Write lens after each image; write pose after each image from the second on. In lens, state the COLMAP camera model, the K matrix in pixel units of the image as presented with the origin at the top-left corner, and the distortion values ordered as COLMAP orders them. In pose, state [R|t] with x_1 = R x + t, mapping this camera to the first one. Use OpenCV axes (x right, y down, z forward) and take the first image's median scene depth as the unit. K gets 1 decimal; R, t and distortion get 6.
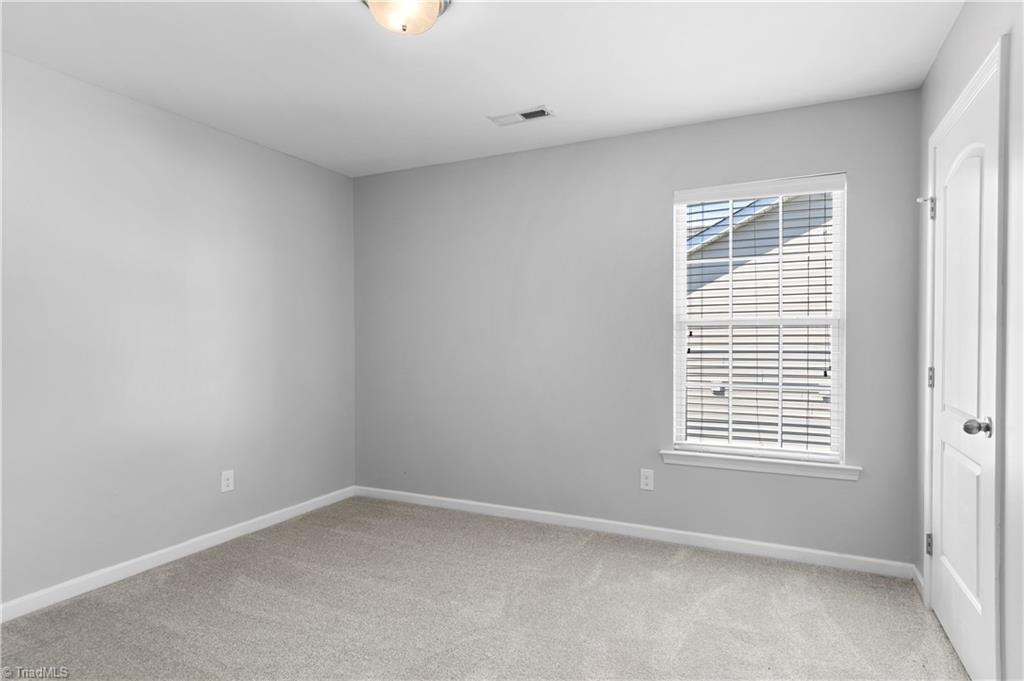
lens RADIAL K [[559.2, 0, 514.9], [0, 559.2, 345.6], [0, 0, 1]] dist [0.003564, 0.004533]
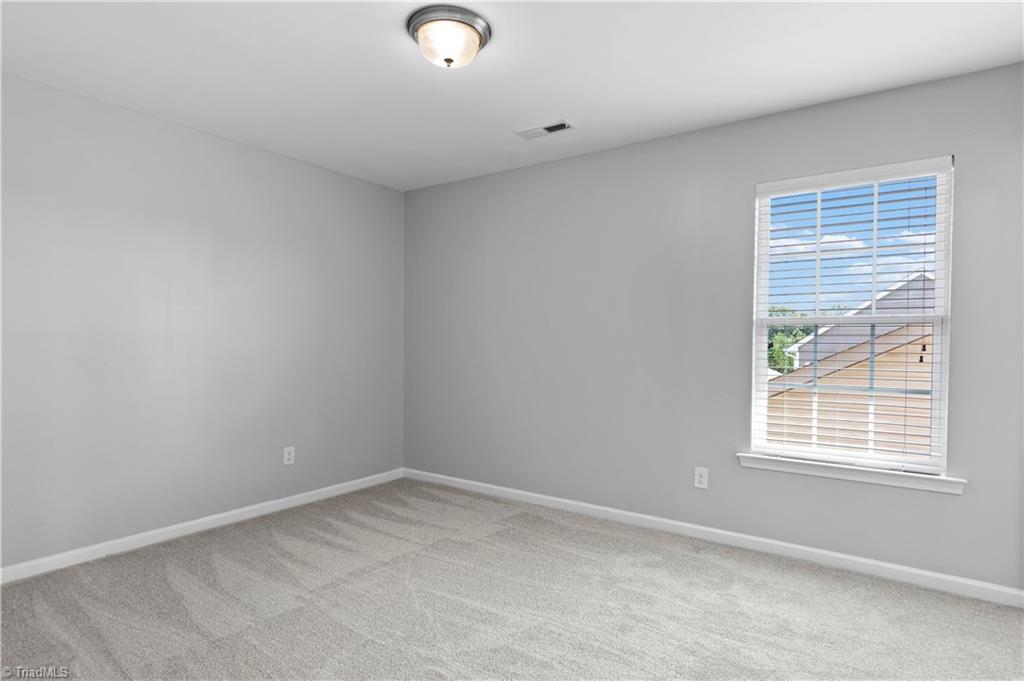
lens RADIAL K [[559.2, 0, 514.1], [0, 559.2, 341.5], [0, 0, 1]] dist [0.003564, 0.004533]
pose [[0.983755, 0.006572, -0.179397, 0.125144], [-0.007228, 0.999969, -0.003003, 0.000811], [0.179372, 0.004250, 0.983772, -0.058108]]
